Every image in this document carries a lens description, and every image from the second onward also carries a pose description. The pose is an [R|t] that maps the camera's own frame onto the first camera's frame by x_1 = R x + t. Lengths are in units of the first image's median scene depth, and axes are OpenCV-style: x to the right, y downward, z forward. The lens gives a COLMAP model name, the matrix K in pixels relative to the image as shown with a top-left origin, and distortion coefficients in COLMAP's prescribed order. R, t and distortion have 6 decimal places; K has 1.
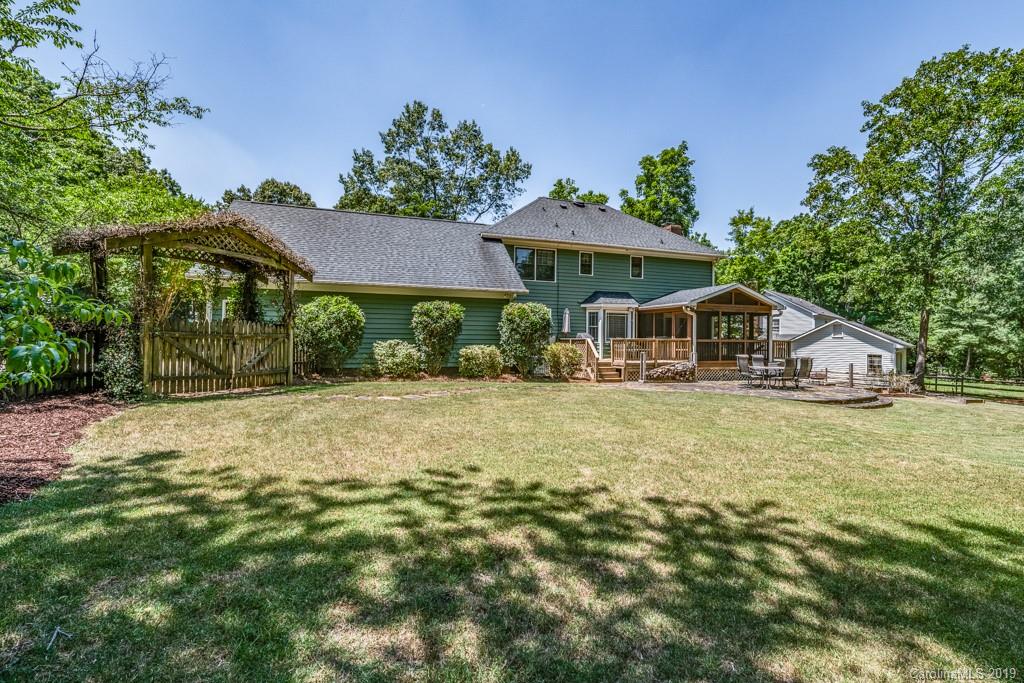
lens RADIAL K [[461.4, 0, 510.7], [0, 461.4, 336.1], [0, 0, 1]] dist [-0.001878, 0.000222]
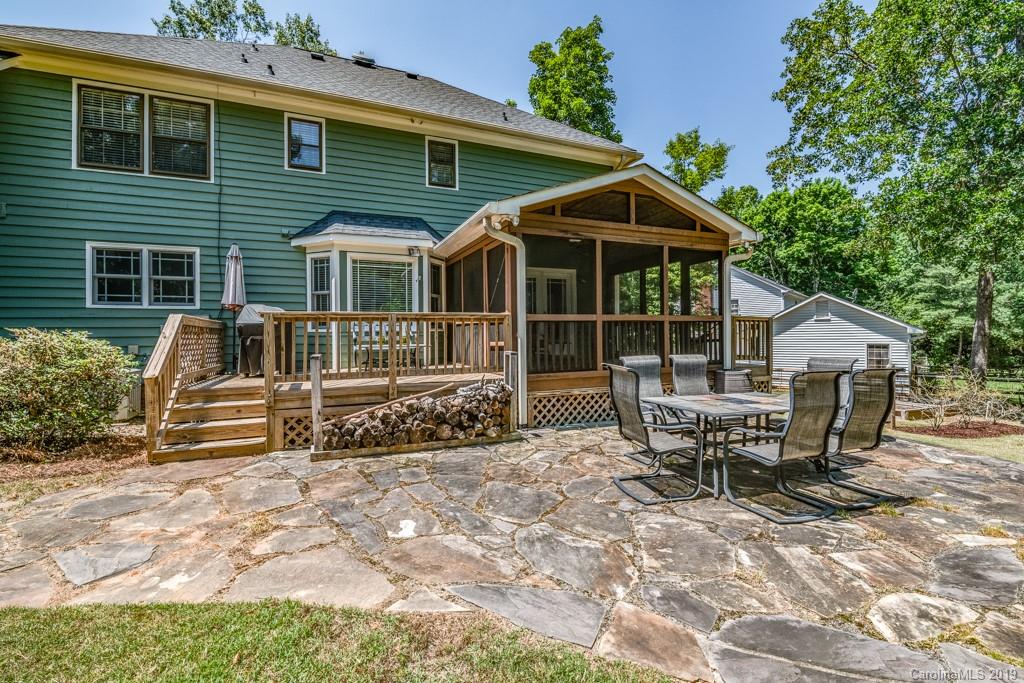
lens RADIAL K [[461.4, 0, 512.7], [0, 461.4, 342.3], [0, 0, 1]] dist [-0.001878, 0.000222]
pose [[0.996870, -0.020294, 0.076414, 0.304737], [0.018537, 0.999549, 0.023626, 0.017097], [-0.076859, -0.022136, 0.996796, 0.539948]]
